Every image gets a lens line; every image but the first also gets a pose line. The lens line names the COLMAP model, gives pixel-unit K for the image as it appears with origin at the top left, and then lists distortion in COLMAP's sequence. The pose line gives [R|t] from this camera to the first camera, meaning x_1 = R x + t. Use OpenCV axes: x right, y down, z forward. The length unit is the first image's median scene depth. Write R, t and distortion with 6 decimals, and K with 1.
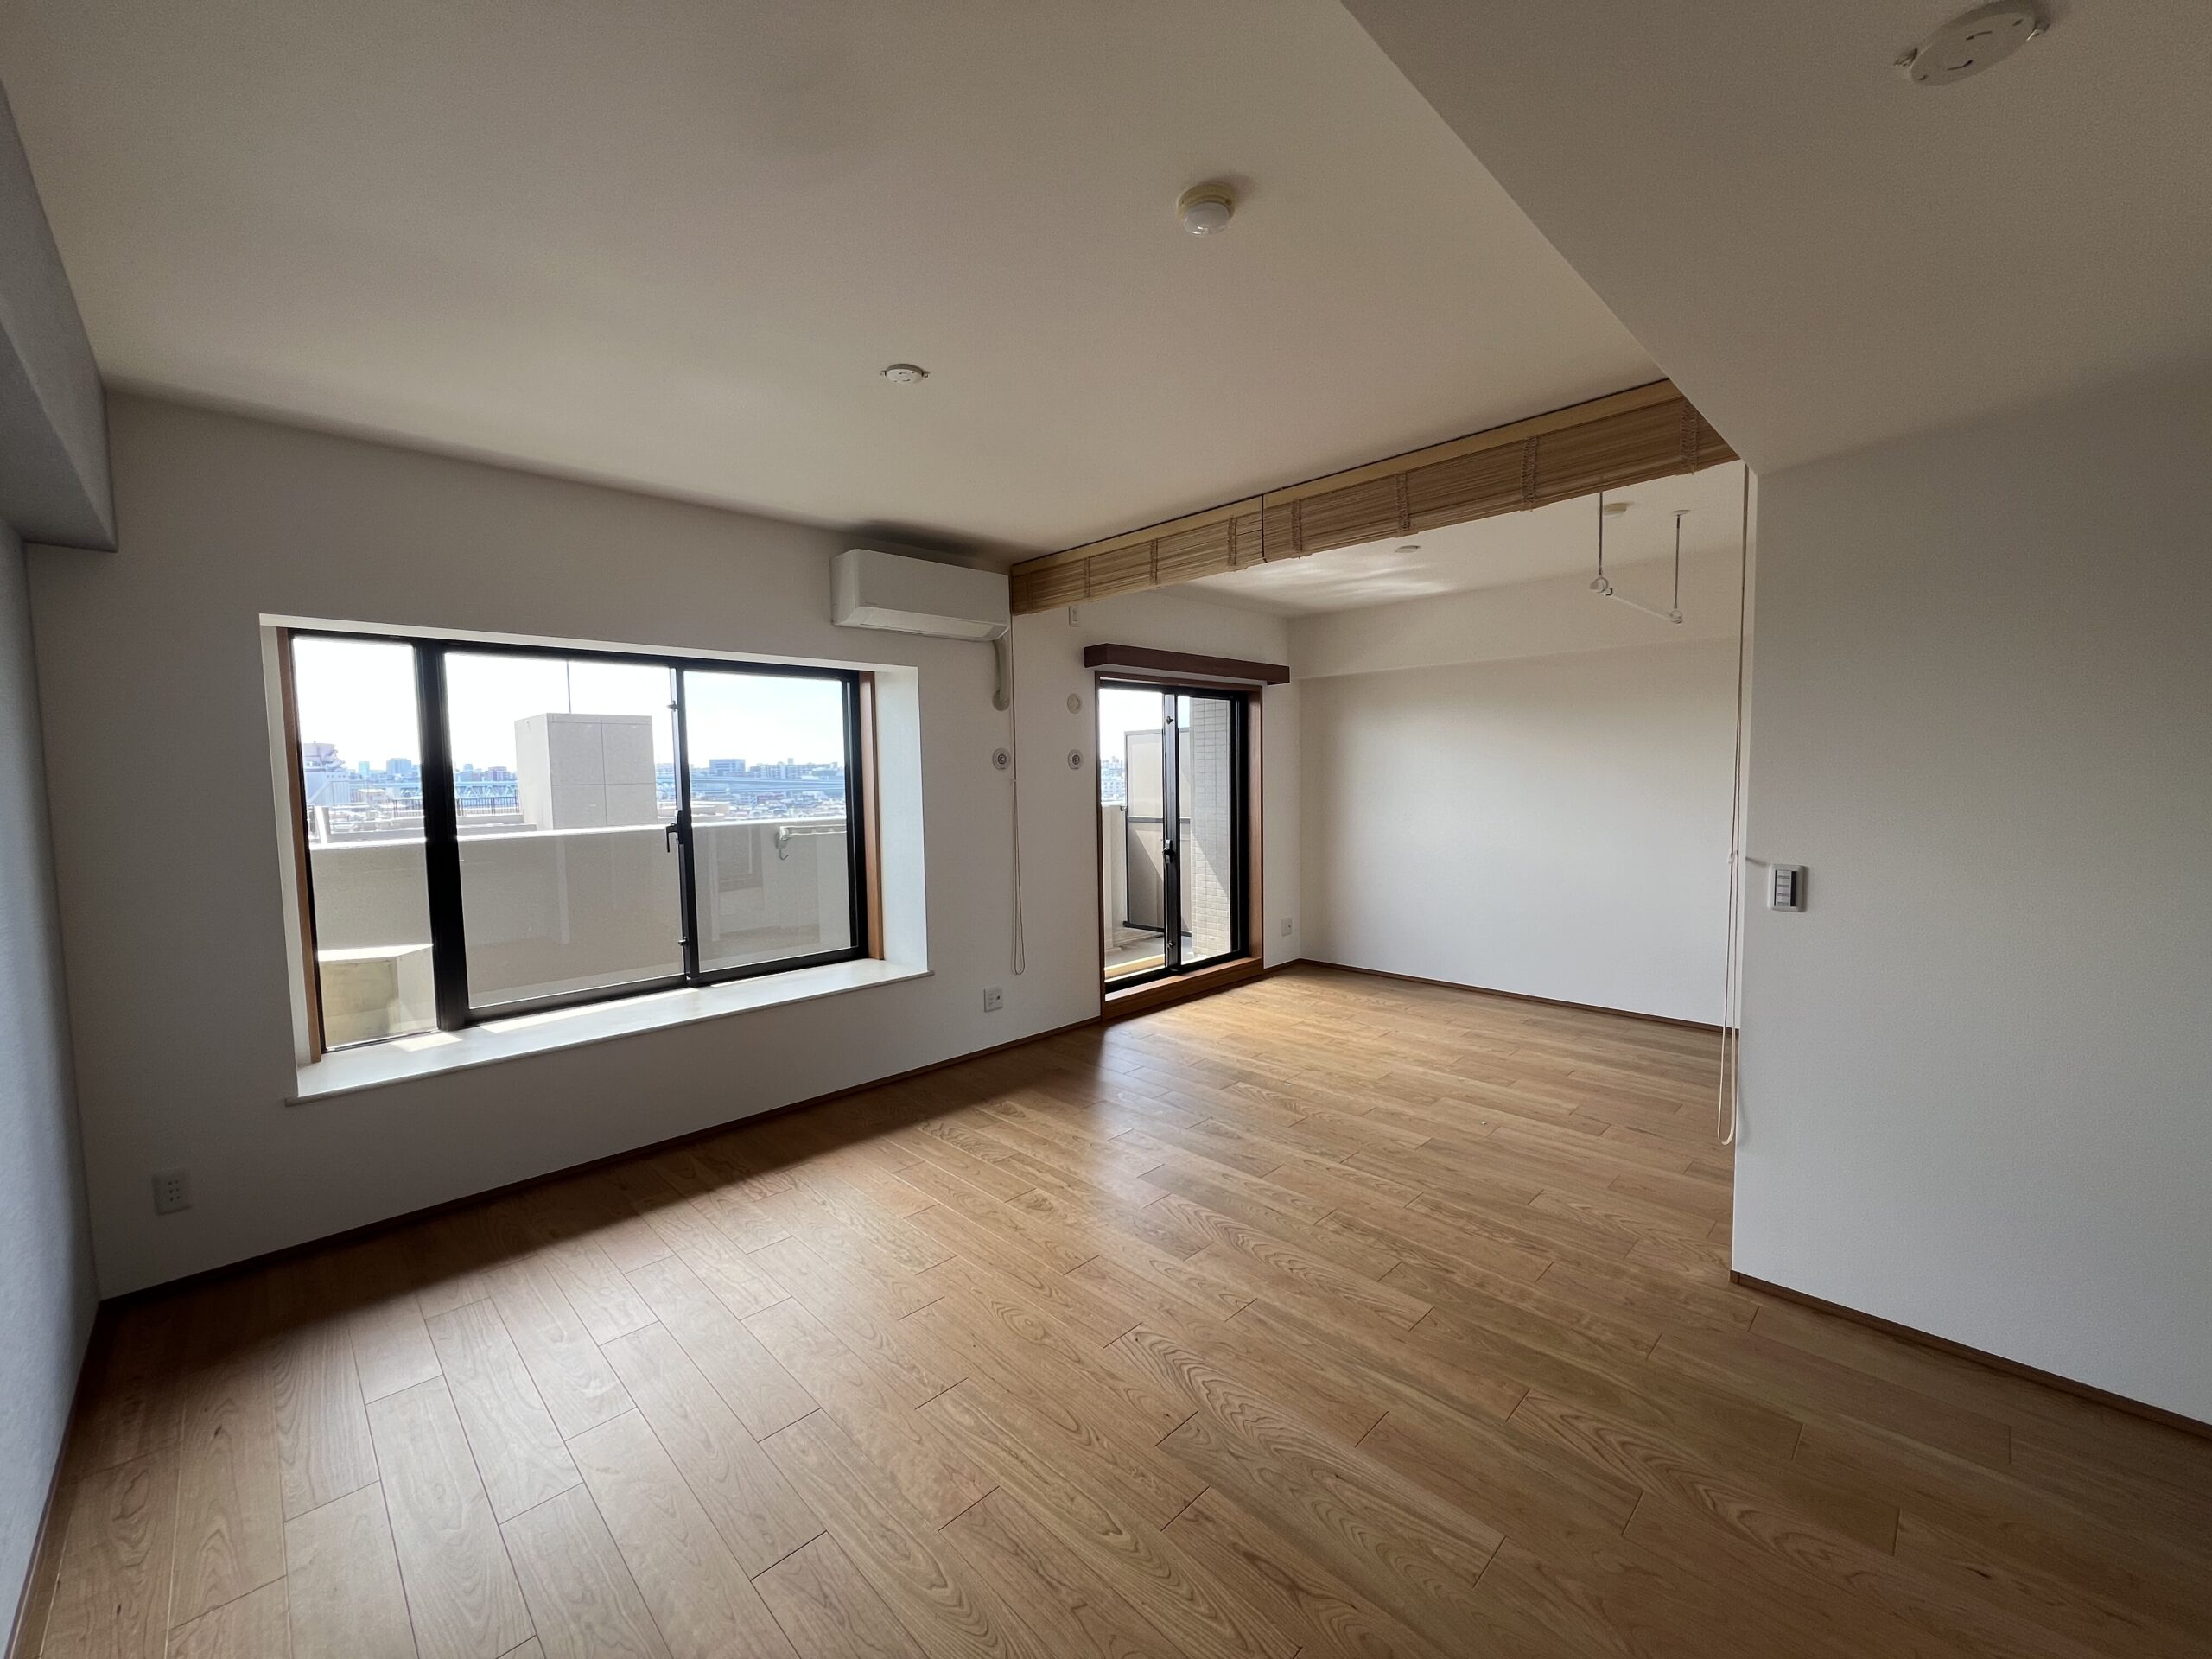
lens RADIAL K [[884.3, 0, 1104.0], [0, 884.3, 830.5], [0, 0, 1]] dist [0.002157, 0.000555]
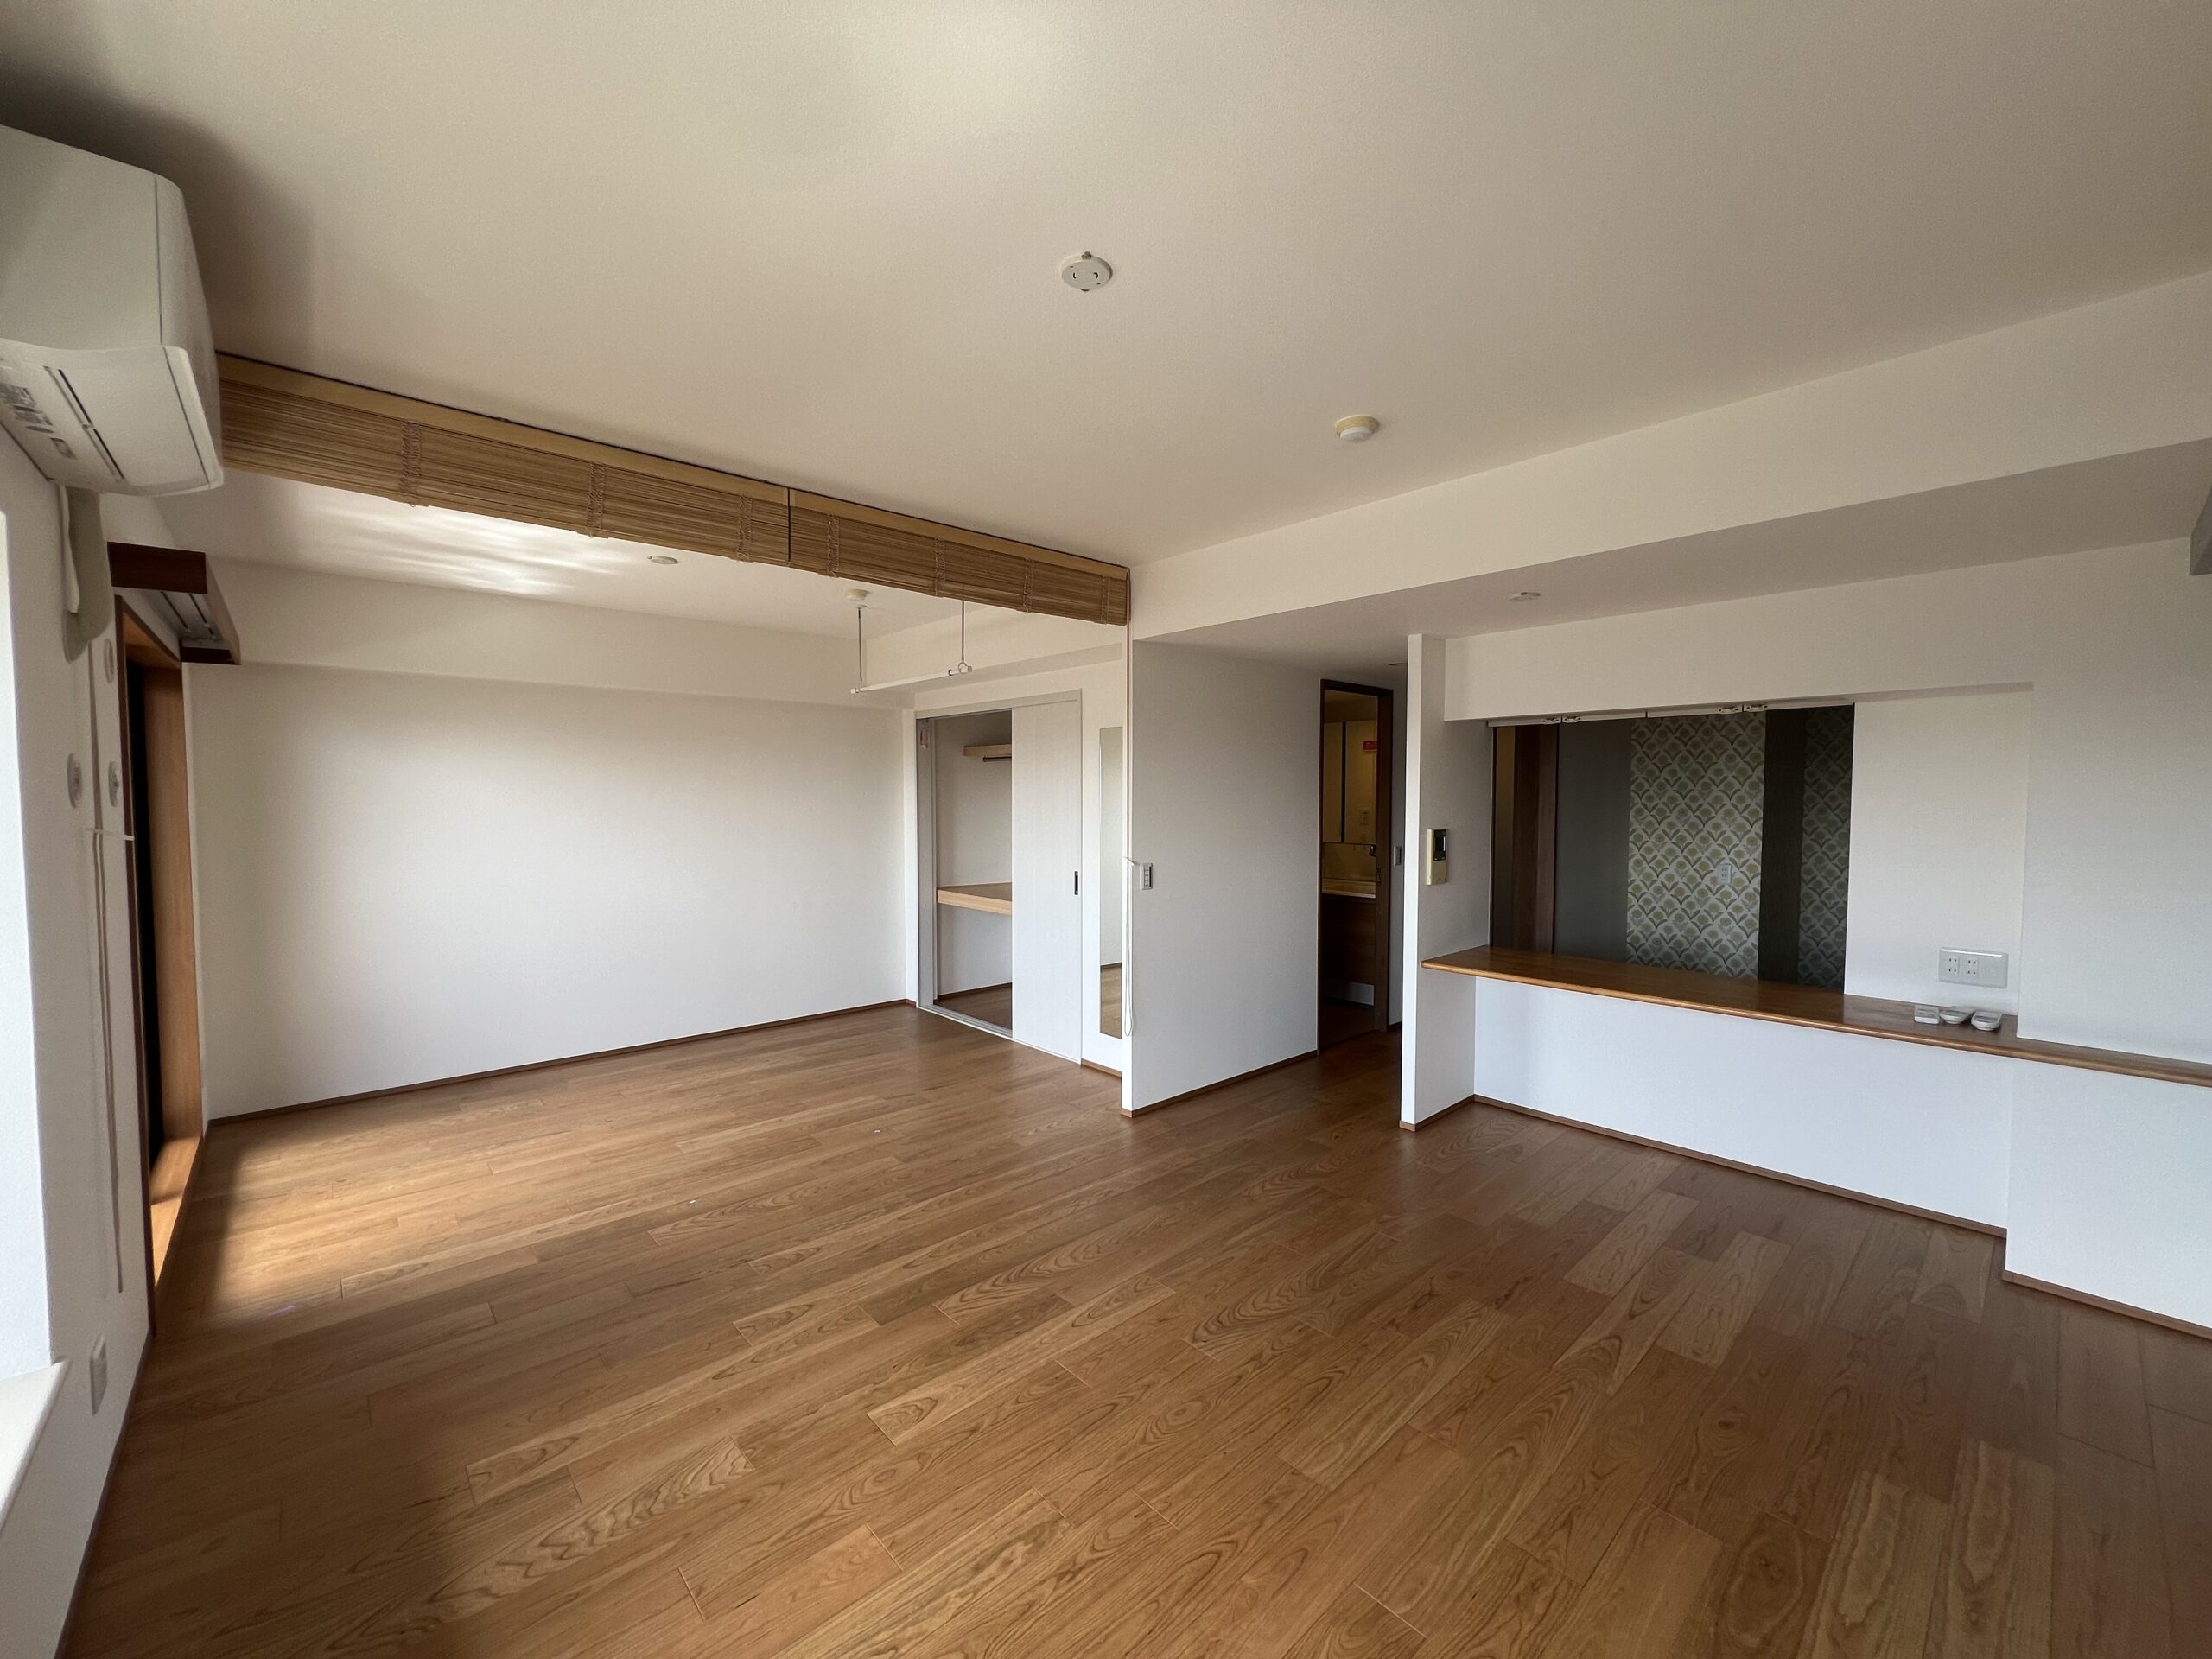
lens RADIAL K [[884.3, 0, 1104.1], [0, 884.3, 833.6], [0, 0, 1]] dist [0.002157, 0.000555]
pose [[0.041906, -0.026874, 0.998760, -0.547092], [0.065666, 0.997551, 0.024087, -0.037925], [-0.996961, 0.064575, 0.043568, 0.554585]]
